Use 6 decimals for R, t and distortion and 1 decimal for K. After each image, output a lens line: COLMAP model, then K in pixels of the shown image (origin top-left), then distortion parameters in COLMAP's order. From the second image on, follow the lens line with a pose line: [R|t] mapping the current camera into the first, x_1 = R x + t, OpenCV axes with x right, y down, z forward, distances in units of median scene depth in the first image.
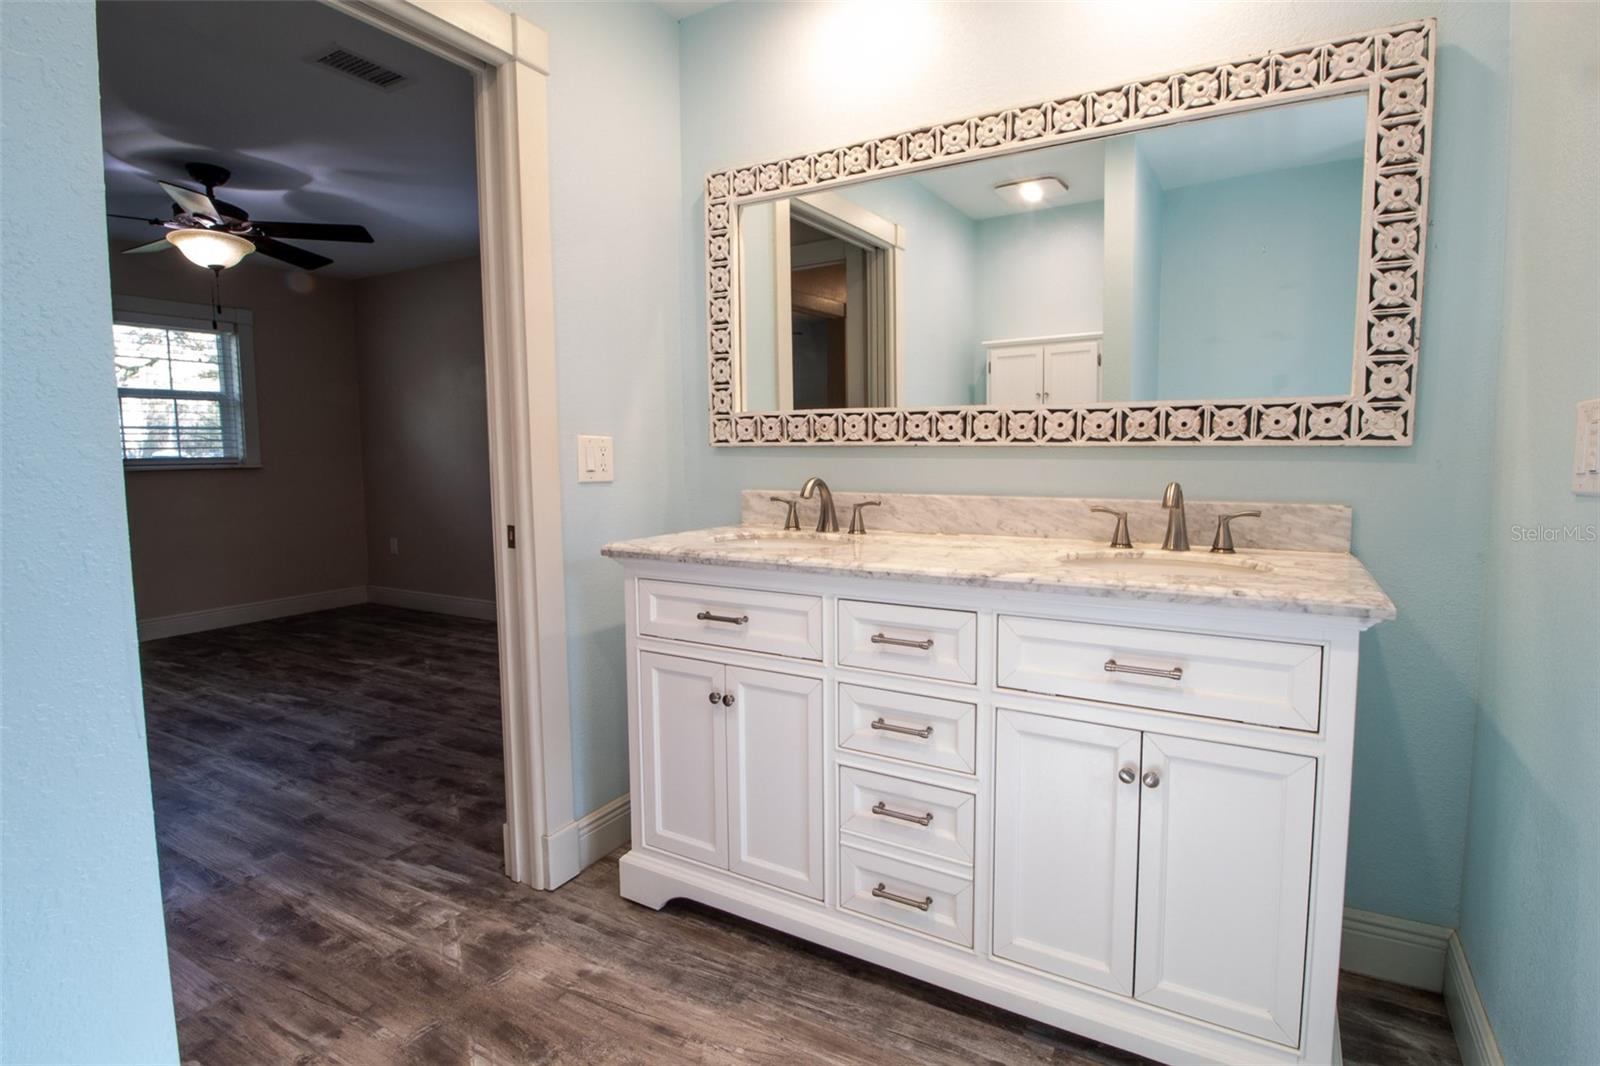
lens RADIAL K [[770.7, 0, 819.3], [0, 770.7, 549.8], [0, 0, 1]] dist [0.001434, -0.014667]
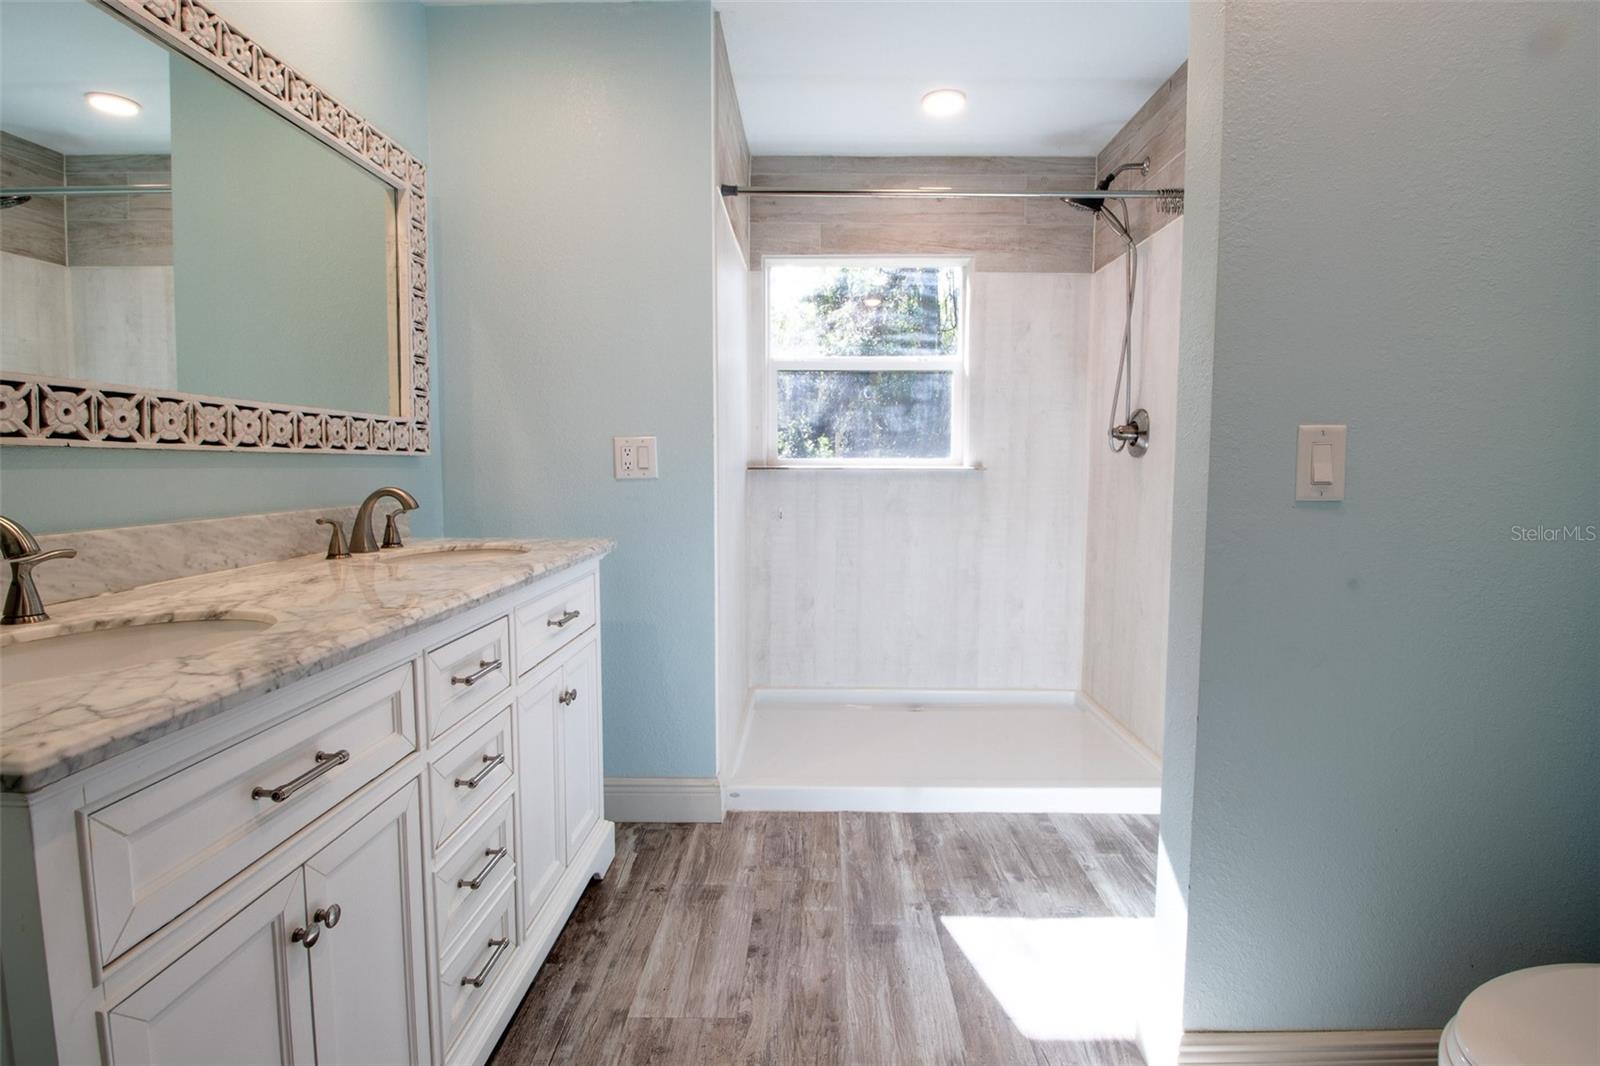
lens RADIAL K [[763.4, 0, 830.6], [0, 763.4, 524.0], [0, 0, 1]] dist [0.002298, -0.014245]
pose [[-0.494789, -0.077198, 0.865578, -0.635883], [0.089883, 0.986158, 0.139332, -0.106866], [-0.864352, 0.146741, -0.481001, 0.799573]]
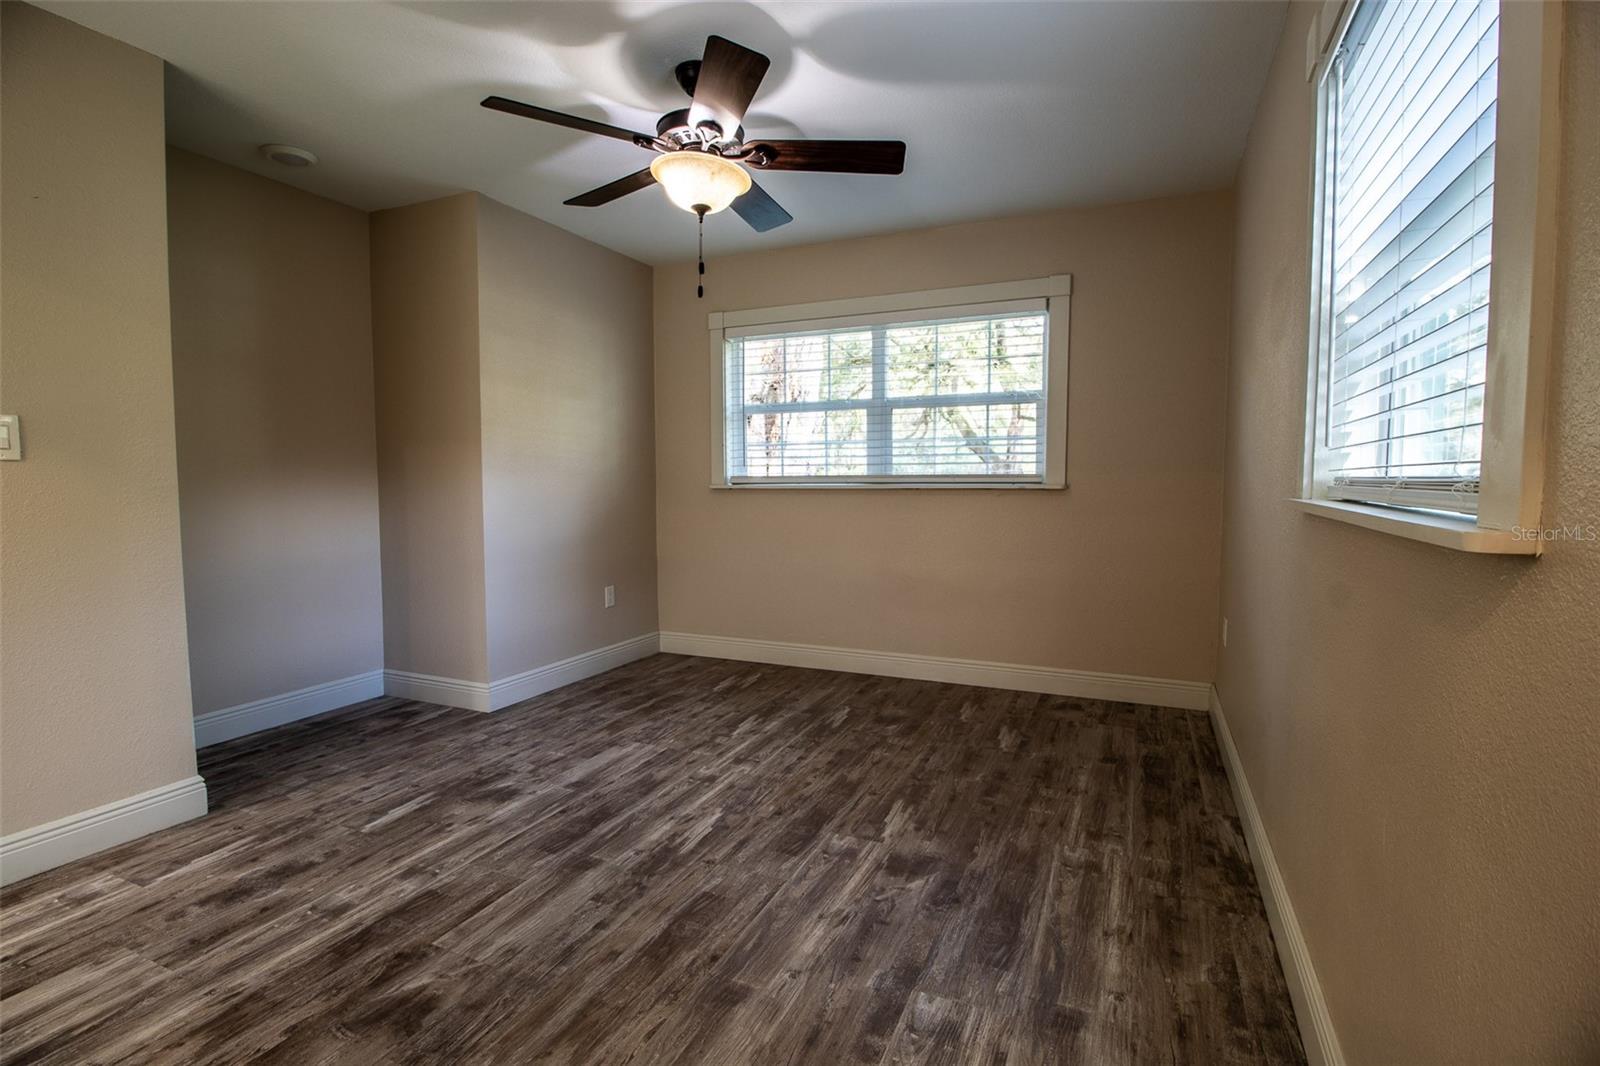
lens RADIAL K [[743.9, 0, 803.2], [0, 743.9, 523.2], [0, 0, 1]] dist [0.001339, -0.013456]
pose [[0.089622, 0.067030, -0.993718, -0.114191], [-0.118506, 0.991363, 0.056183, -0.229555], [0.988901, 0.112726, 0.096791, 1.881589]]
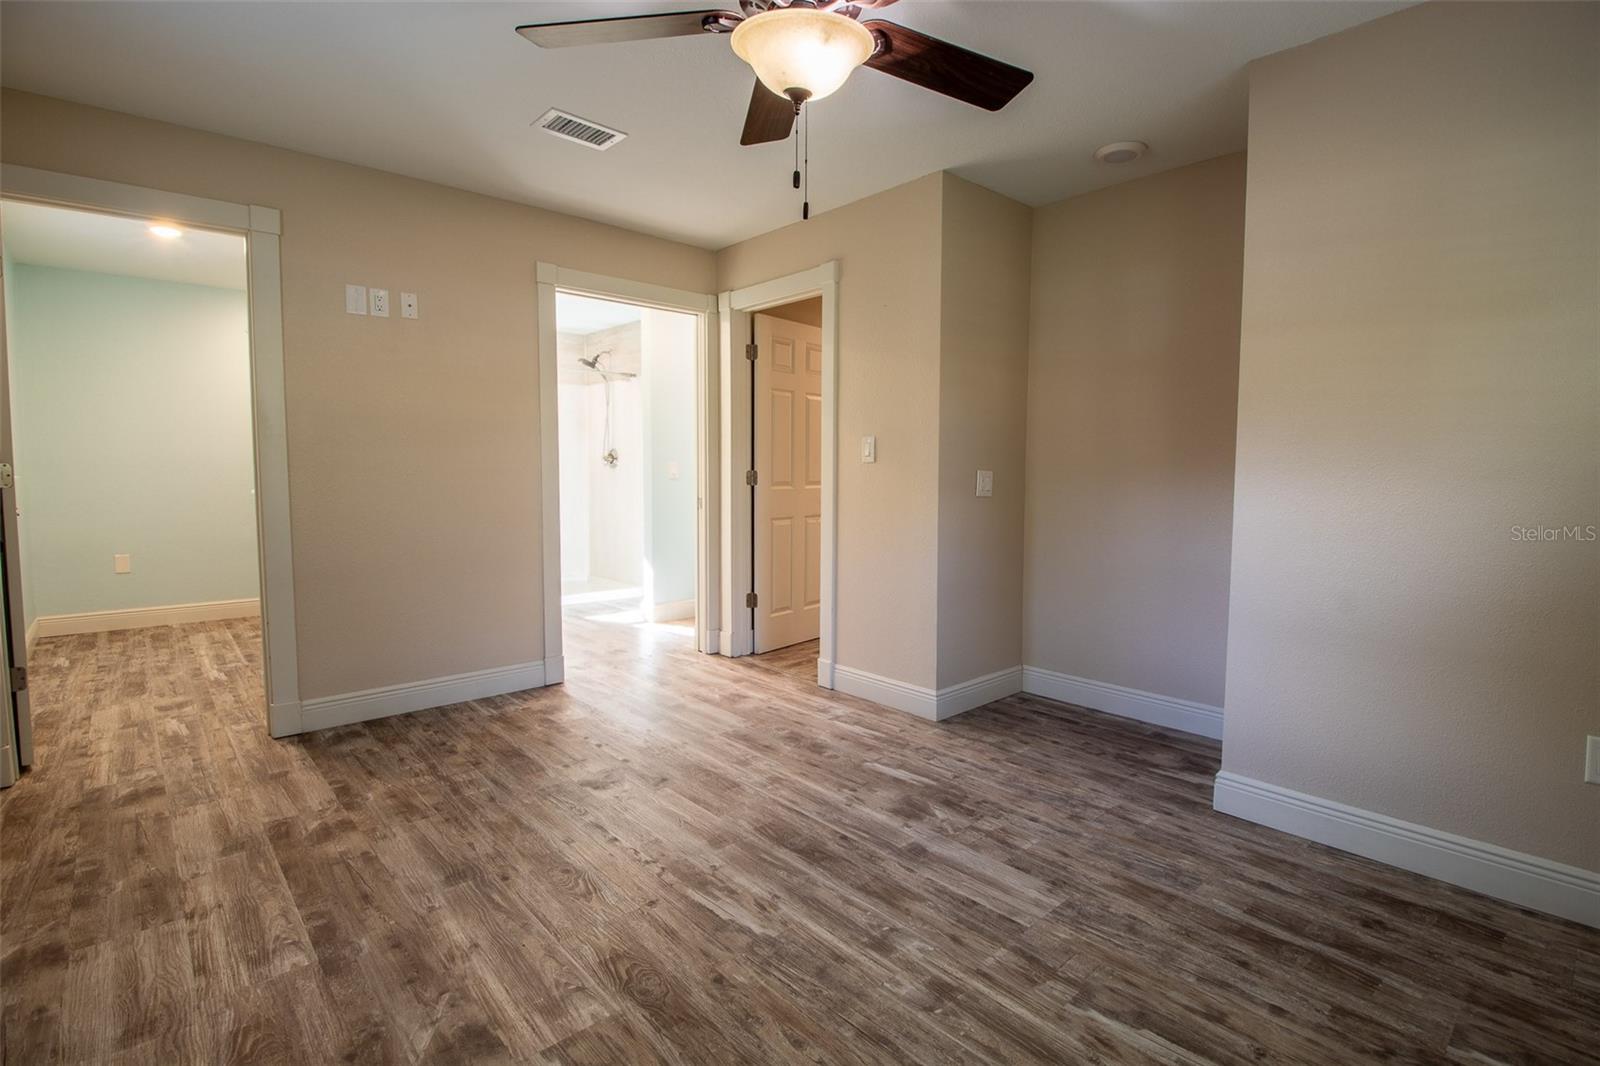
lens RADIAL K [[763.4, 0, 830.6], [0, 763.4, 524.0], [0, 0, 1]] dist [0.002298, -0.014245]
pose [[-0.952339, -0.023258, 0.304152, -1.744412], [0.033731, 0.982945, 0.180781, -0.324437], [-0.303170, 0.182424, -0.935313, 2.707957]]
